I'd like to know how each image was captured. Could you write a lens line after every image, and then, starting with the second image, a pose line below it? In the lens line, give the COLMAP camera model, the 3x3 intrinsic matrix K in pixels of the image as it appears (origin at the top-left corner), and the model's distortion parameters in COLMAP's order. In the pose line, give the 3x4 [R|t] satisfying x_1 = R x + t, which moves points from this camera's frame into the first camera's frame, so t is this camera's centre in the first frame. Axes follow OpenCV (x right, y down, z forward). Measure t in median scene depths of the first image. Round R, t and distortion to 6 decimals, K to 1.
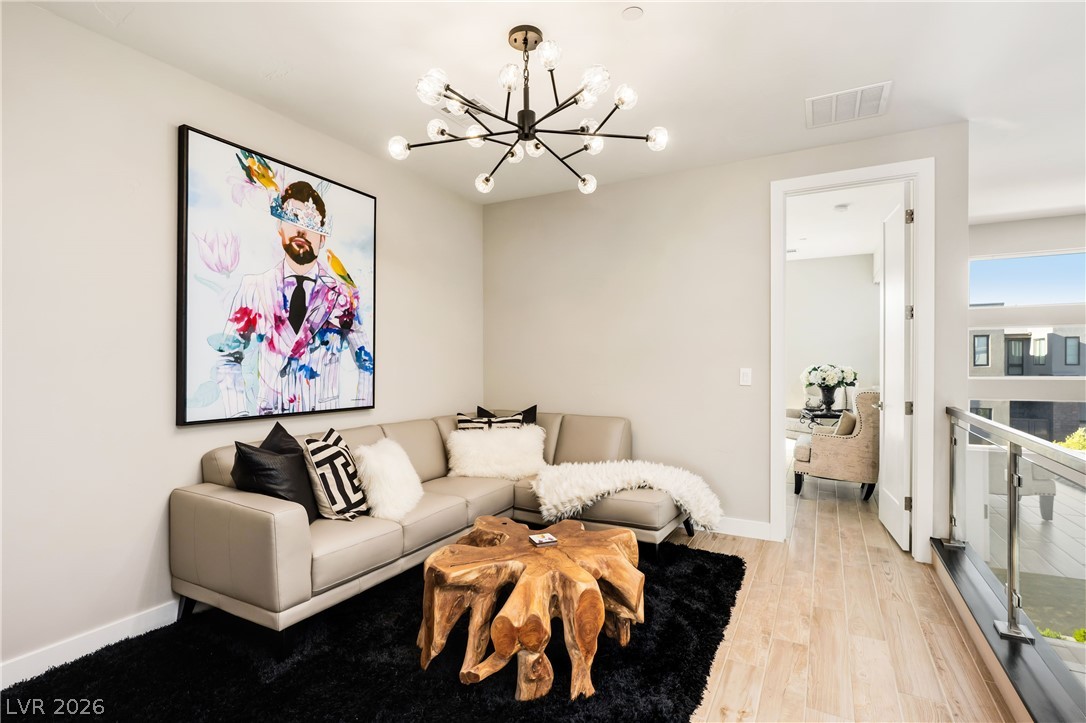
lens RADIAL K [[523.9, 0, 547.0], [0, 523.9, 364.6], [0, 0, 1]] dist [-0.006180, -0.000325]
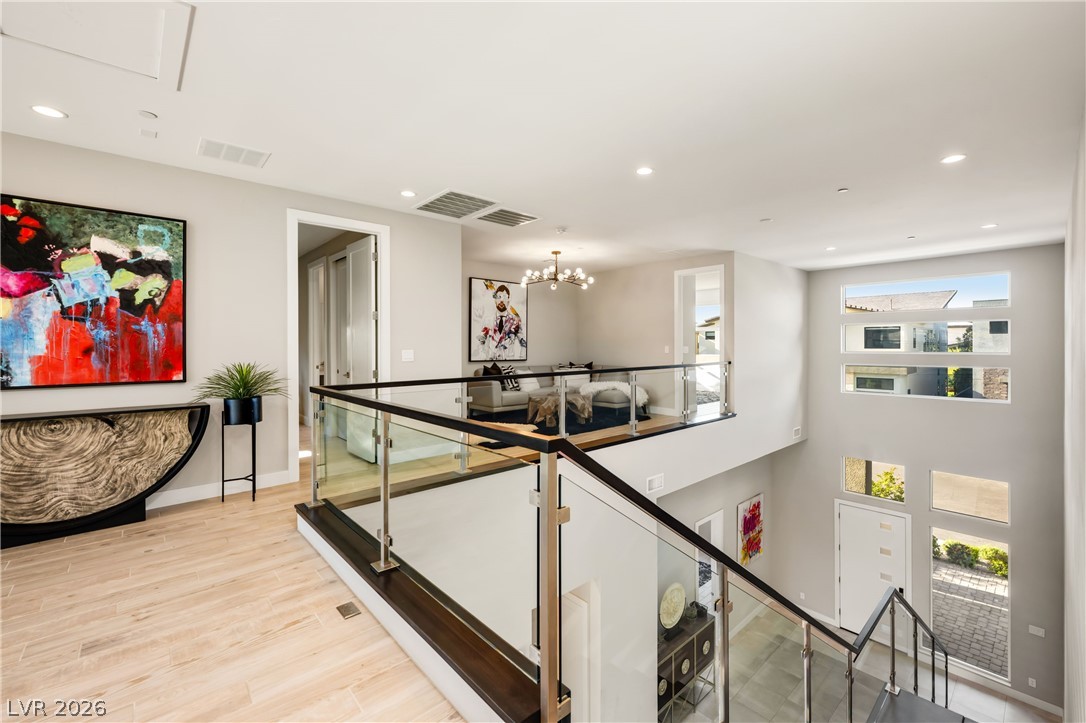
lens RADIAL K [[444.6, 0, 573.1], [0, 444.6, 348.0], [0, 0, 1]] dist [-0.000960, 0.000373]
pose [[0.948865, 0.004992, -0.315642, 0.762215], [-0.003162, 0.999975, 0.006311, 0.002803], [0.315666, -0.004990, 0.948857, -1.365293]]
